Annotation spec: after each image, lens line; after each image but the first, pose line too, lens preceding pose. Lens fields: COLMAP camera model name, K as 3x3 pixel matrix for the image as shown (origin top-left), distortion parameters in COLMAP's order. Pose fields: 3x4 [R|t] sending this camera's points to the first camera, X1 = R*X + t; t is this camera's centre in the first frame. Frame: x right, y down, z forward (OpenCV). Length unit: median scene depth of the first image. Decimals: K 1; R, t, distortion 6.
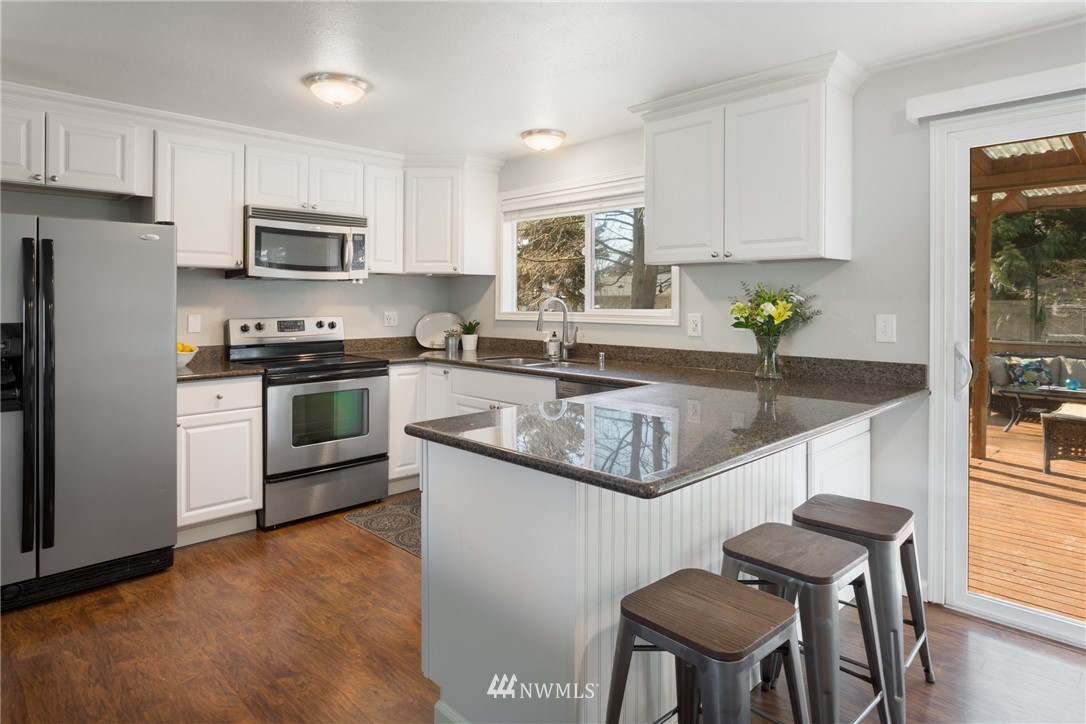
lens RADIAL K [[633.3, 0, 524.9], [0, 633.3, 290.0], [0, 0, 1]] dist [-0.005967, 0.002153]
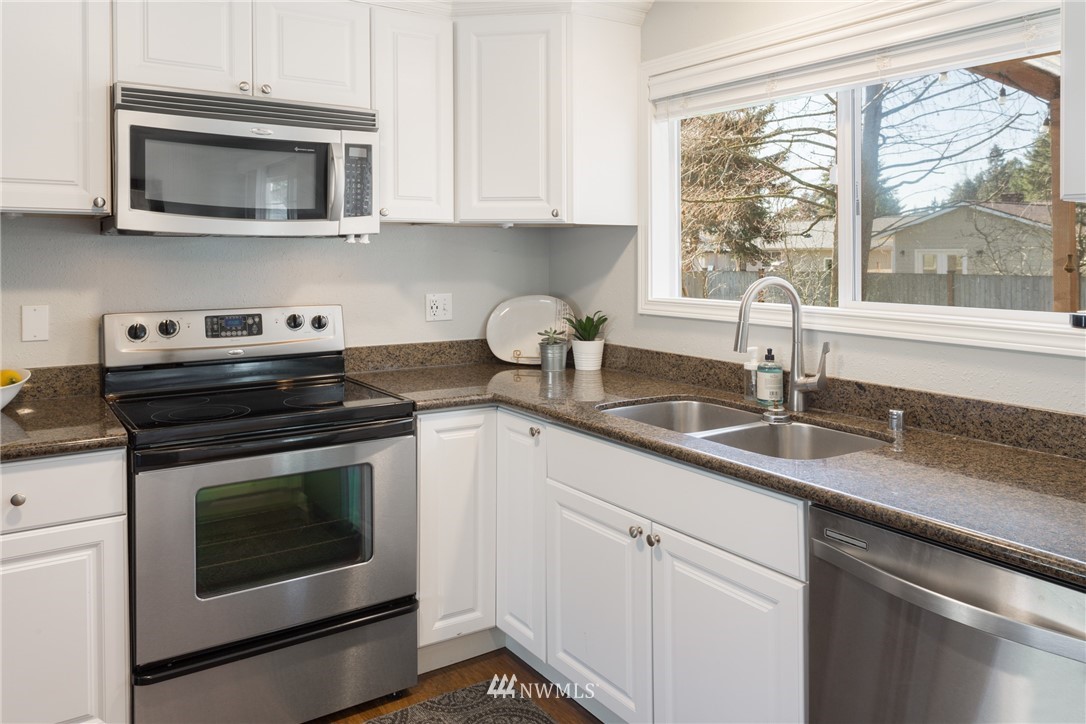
lens RADIAL K [[787.9, 0, 561.4], [0, 787.9, 237.1], [0, 0, 1]] dist [0.007270, -0.027356]
pose [[0.990726, 0.001135, -0.135871, -0.025148], [-0.001465, 0.999996, -0.002327, -0.013482], [0.135868, 0.002504, 0.990724, 0.422662]]
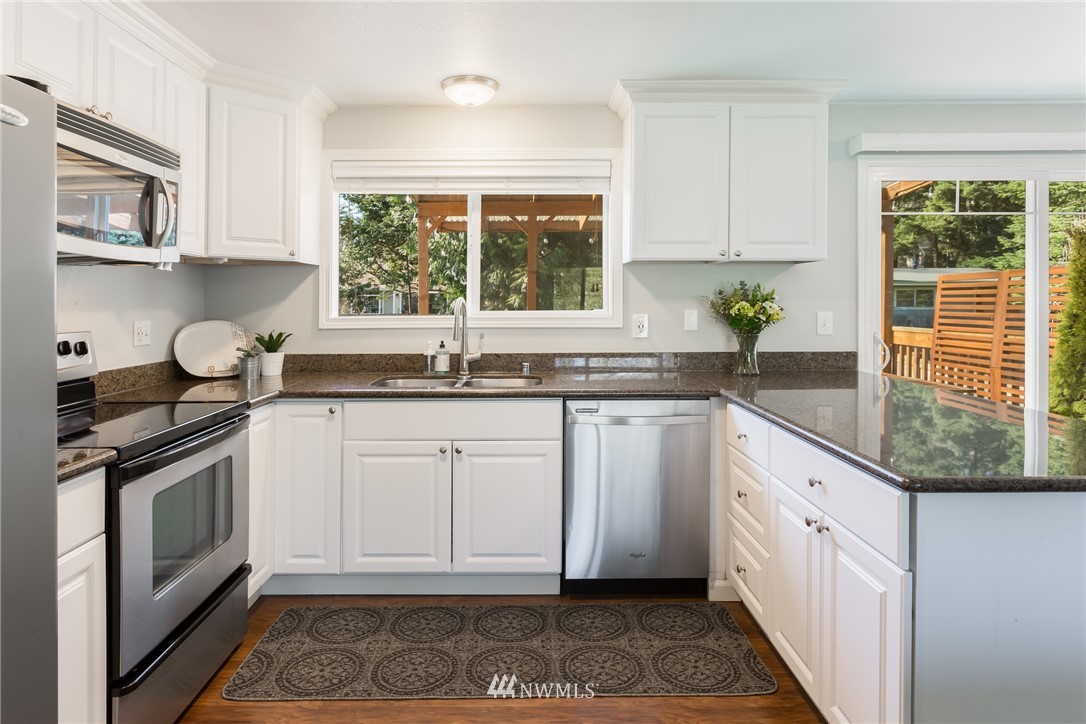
lens RADIAL K [[633.3, 0, 493.5], [0, 633.3, 287.7], [0, 0, 1]] dist [-0.005967, 0.002153]
pose [[0.687068, 0.014392, 0.726450, -0.483300], [-0.008979, 0.999896, -0.011317, 0.009082], [-0.726537, 0.001253, 0.687126, 0.431183]]
